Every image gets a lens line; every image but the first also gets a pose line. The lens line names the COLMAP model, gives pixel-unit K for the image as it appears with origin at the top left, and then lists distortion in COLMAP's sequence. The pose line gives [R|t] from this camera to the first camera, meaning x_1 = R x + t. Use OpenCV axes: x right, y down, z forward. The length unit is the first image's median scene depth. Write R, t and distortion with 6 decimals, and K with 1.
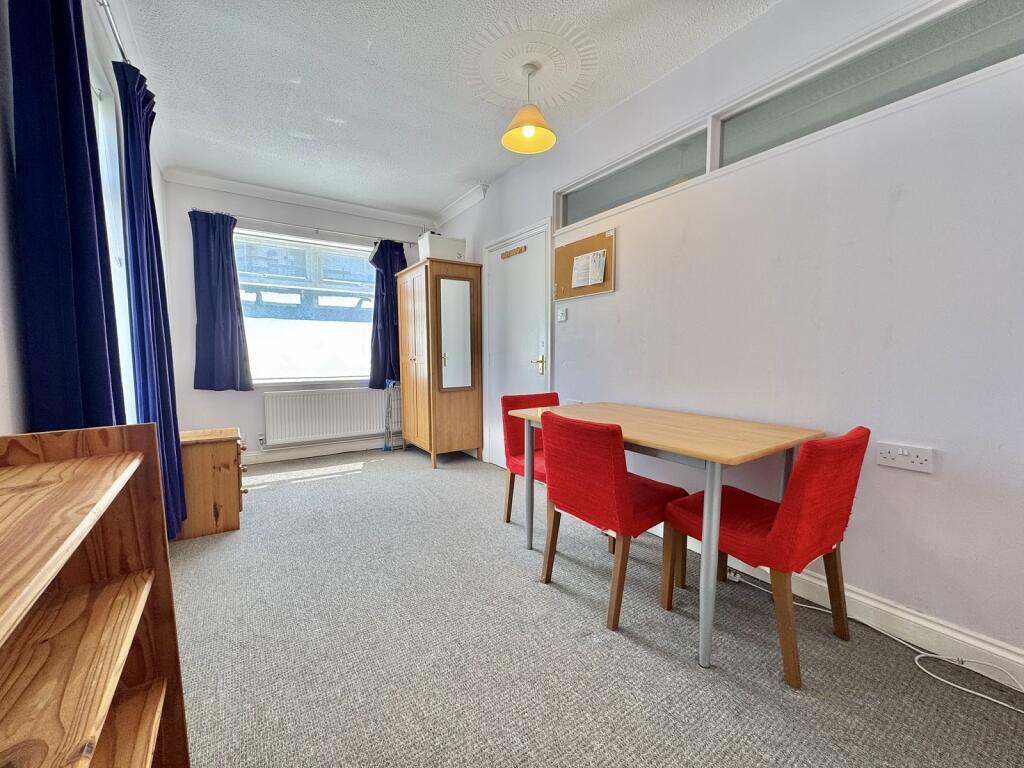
lens RADIAL K [[406.2, 0, 512.5], [0, 406.2, 385.8], [0, 0, 1]] dist [-0.013103, -0.000106]
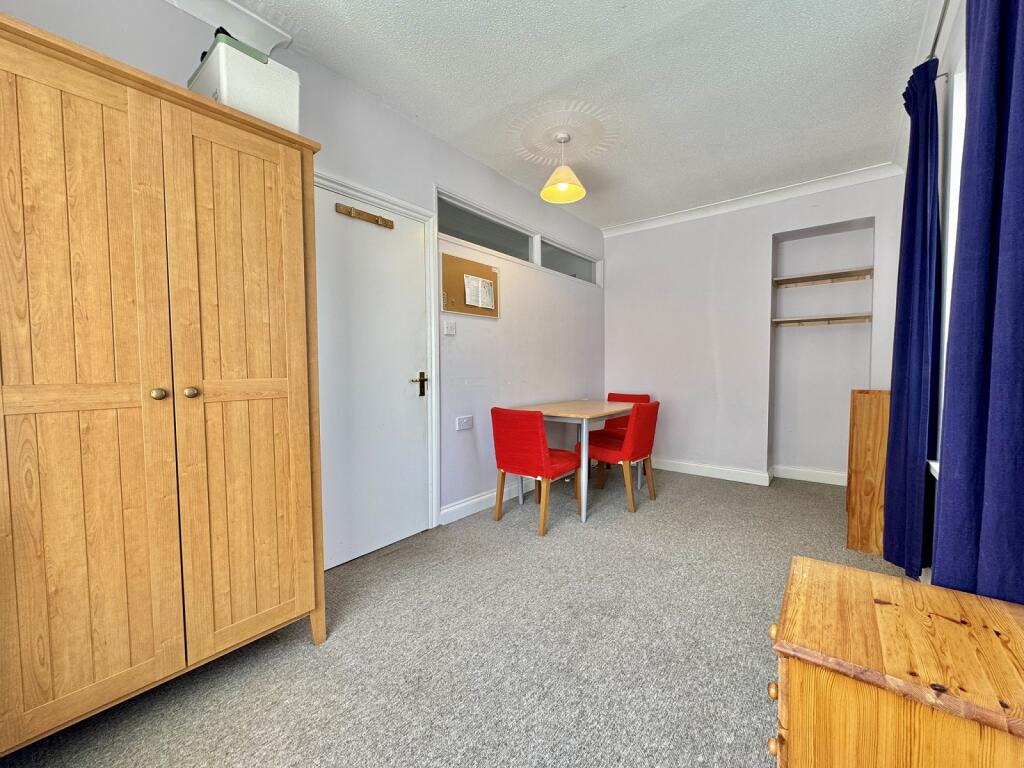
lens RADIAL K [[406.2, 0, 511.8], [0, 406.2, 386.4], [0, 0, 1]] dist [-0.013103, -0.000106]
pose [[-0.290888, -0.042851, 0.955797, -0.855445], [0.082854, 0.994115, 0.069784, -0.101156], [-0.953163, 0.099491, -0.285625, 1.205523]]
